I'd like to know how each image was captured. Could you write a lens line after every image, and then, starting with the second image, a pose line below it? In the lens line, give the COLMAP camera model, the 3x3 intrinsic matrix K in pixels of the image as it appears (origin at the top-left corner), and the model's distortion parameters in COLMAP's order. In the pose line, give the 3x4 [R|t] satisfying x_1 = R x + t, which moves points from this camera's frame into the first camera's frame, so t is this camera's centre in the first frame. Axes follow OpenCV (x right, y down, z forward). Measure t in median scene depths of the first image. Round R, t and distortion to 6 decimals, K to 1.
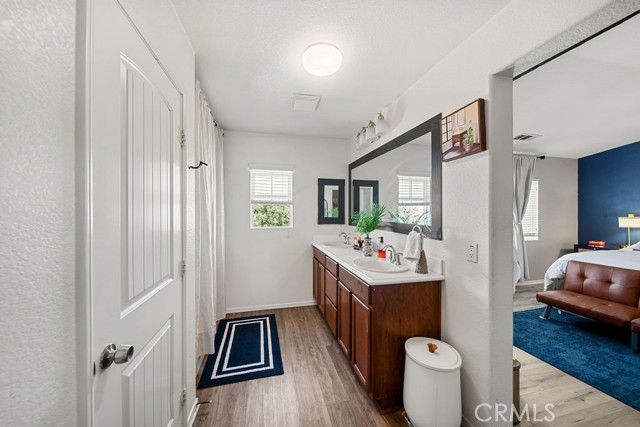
lens RADIAL K [[222.6, 0, 318.1], [0, 222.6, 212.9], [0, 0, 1]] dist [0.000828, -0.001124]
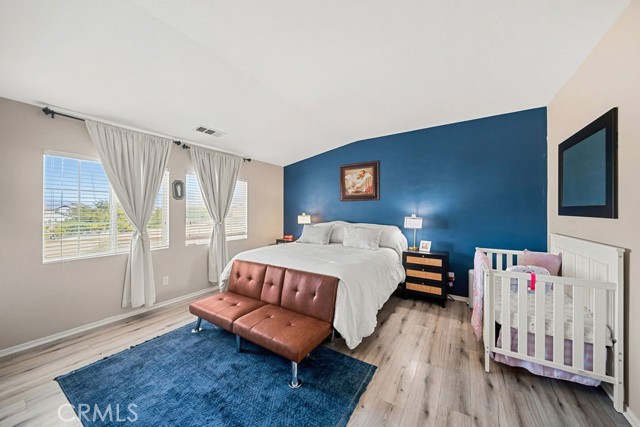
lens RADIAL K [[222.6, 0, 316.8], [0, 222.6, 211.8], [0, 0, 1]] dist [0.000828, -0.001124]
pose [[0.730955, -0.004610, 0.682410, 0.553241], [0.004097, 0.999989, 0.002366, -0.003862], [-0.682413, 0.001066, 0.730966, 0.010667]]
